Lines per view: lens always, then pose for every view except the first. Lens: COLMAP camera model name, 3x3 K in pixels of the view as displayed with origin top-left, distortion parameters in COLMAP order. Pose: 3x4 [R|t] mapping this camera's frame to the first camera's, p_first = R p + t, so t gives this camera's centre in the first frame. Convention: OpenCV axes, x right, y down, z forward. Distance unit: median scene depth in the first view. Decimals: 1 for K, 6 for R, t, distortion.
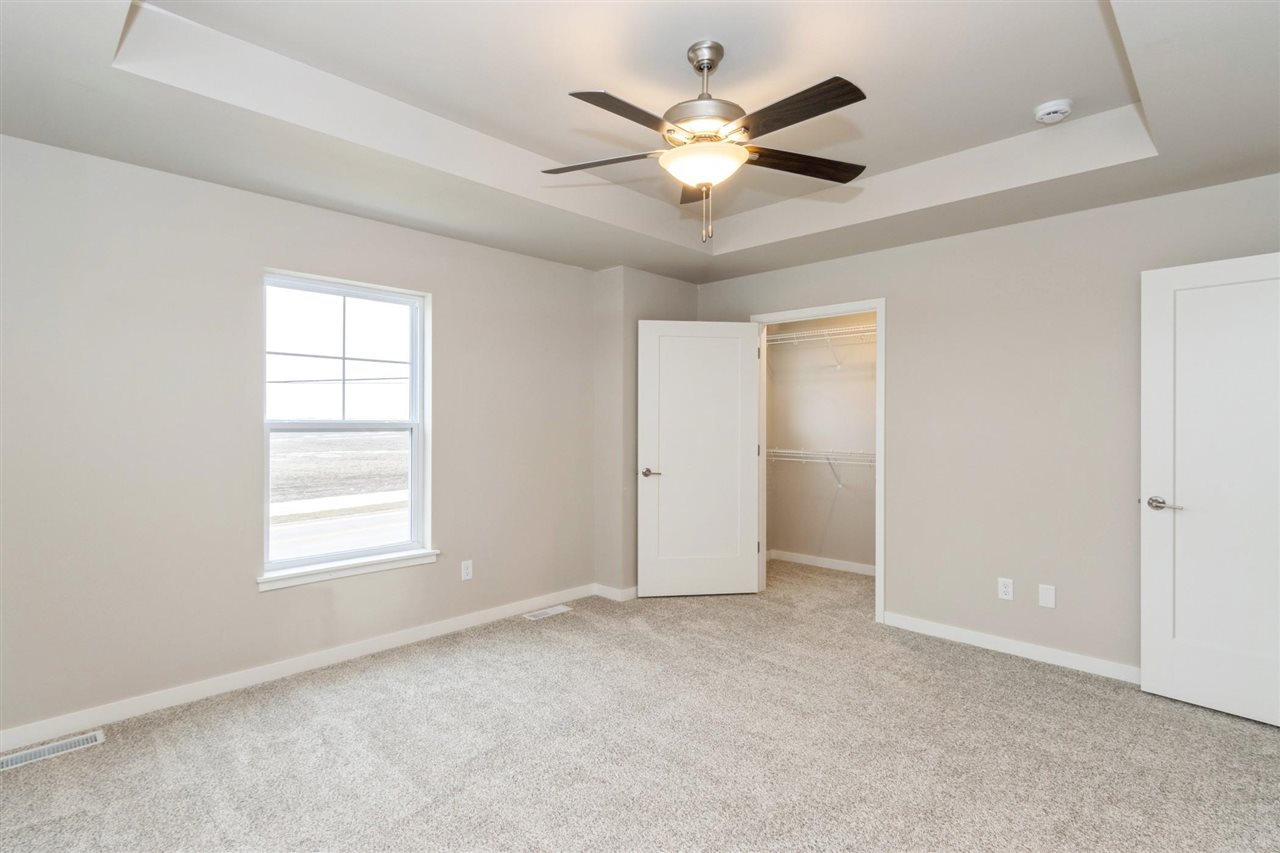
lens RADIAL K [[615.6, 0, 640.0], [0, 615.6, 426.5], [0, 0, 1]] dist [0.006469, -0.000435]
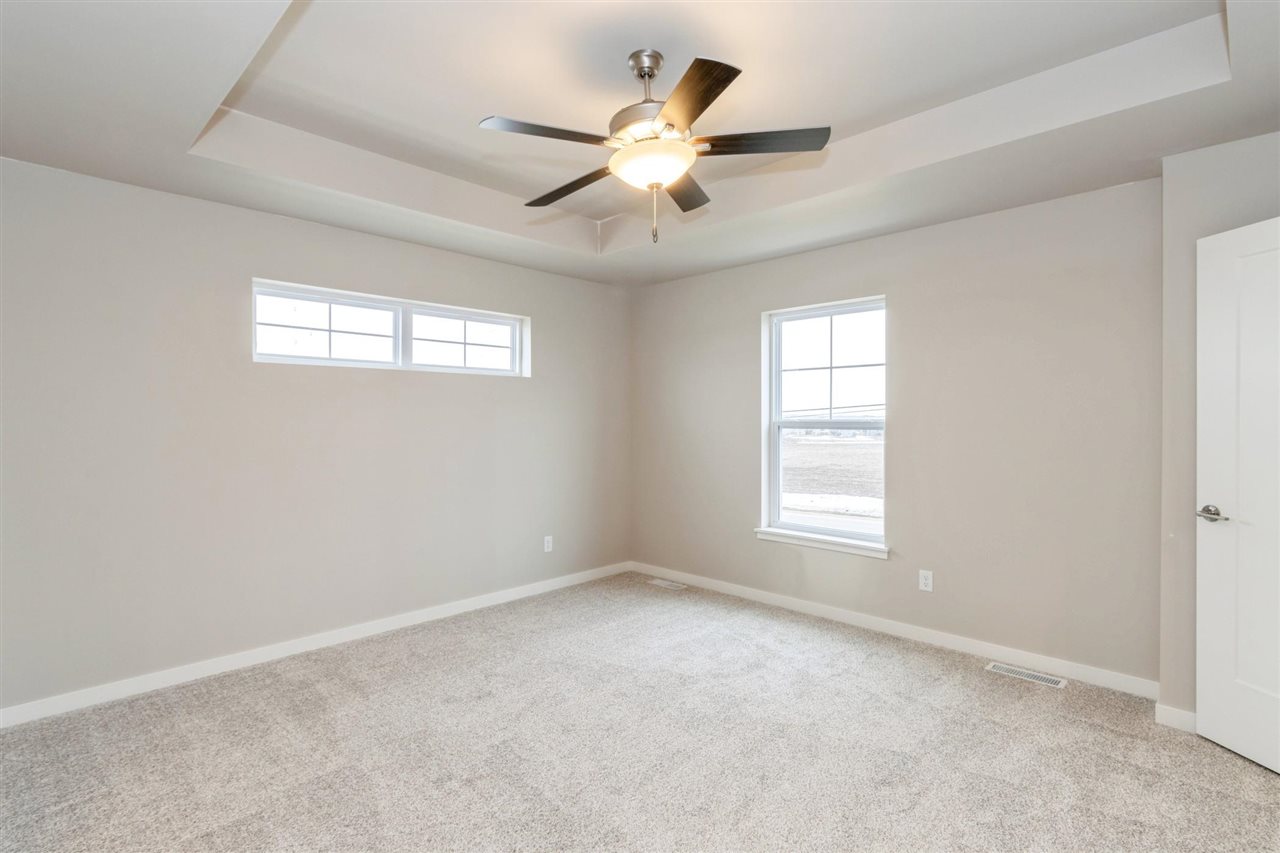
lens RADIAL K [[615.6, 0, 640.0], [0, 615.6, 426.5], [0, 0, 1]] dist [0.006469, -0.000435]
pose [[-0.006570, 0.003447, -0.999972, 0.729845], [-0.010635, 0.999937, 0.003517, 0.003975], [0.999922, 0.010658, -0.006533, 0.648069]]
